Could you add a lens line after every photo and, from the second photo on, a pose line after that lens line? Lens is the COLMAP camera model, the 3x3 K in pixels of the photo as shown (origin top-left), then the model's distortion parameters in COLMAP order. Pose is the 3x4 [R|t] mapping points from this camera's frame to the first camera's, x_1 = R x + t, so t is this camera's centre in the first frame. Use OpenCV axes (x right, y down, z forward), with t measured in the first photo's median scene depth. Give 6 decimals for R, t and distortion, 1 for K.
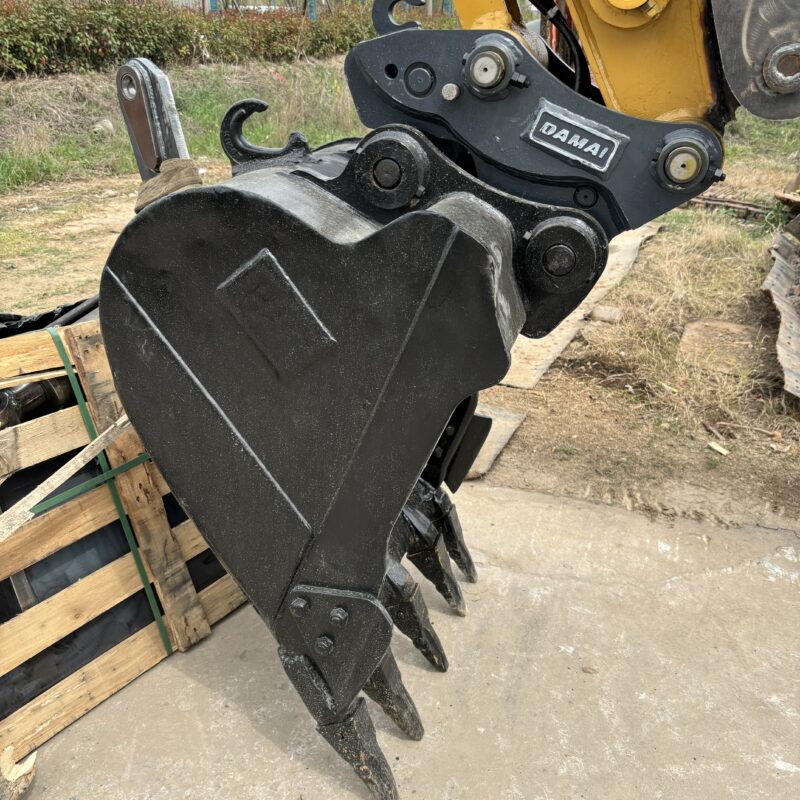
lens RADIAL K [[798.3, 0, 419.4], [0, 798.3, 393.1], [0, 0, 1]] dist [0.013986, -0.014329]
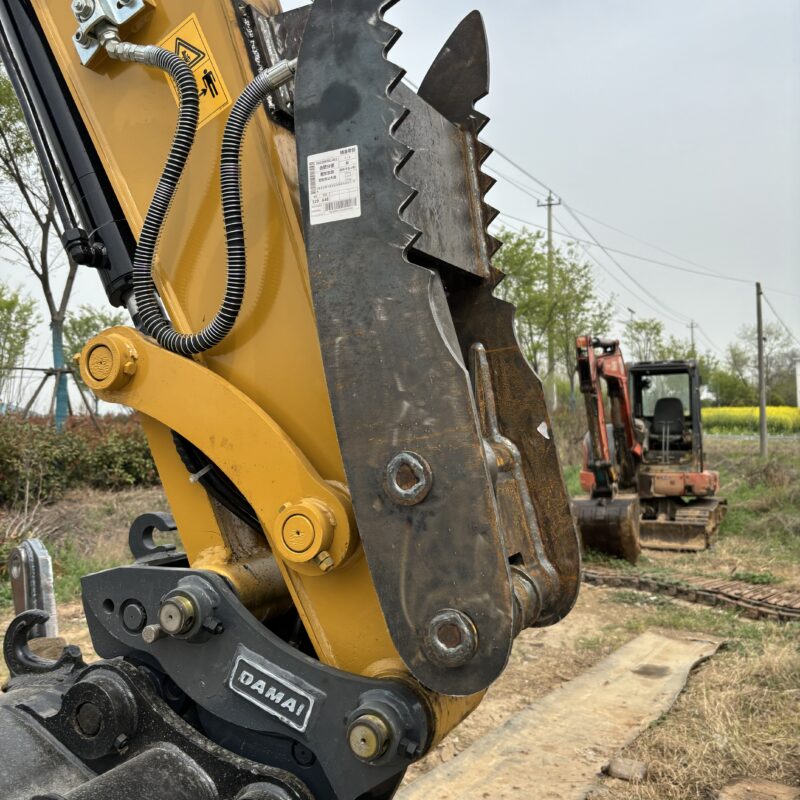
lens RADIAL K [[798.3, 0, 419.4], [0, 798.3, 393.1], [0, 0, 1]] dist [0.013986, -0.014329]
pose [[0.988233, -0.035417, -0.148802, 0.492139], [-0.034570, 0.895936, -0.442836, -0.226913], [0.149001, 0.442769, 0.884169, 0.105732]]
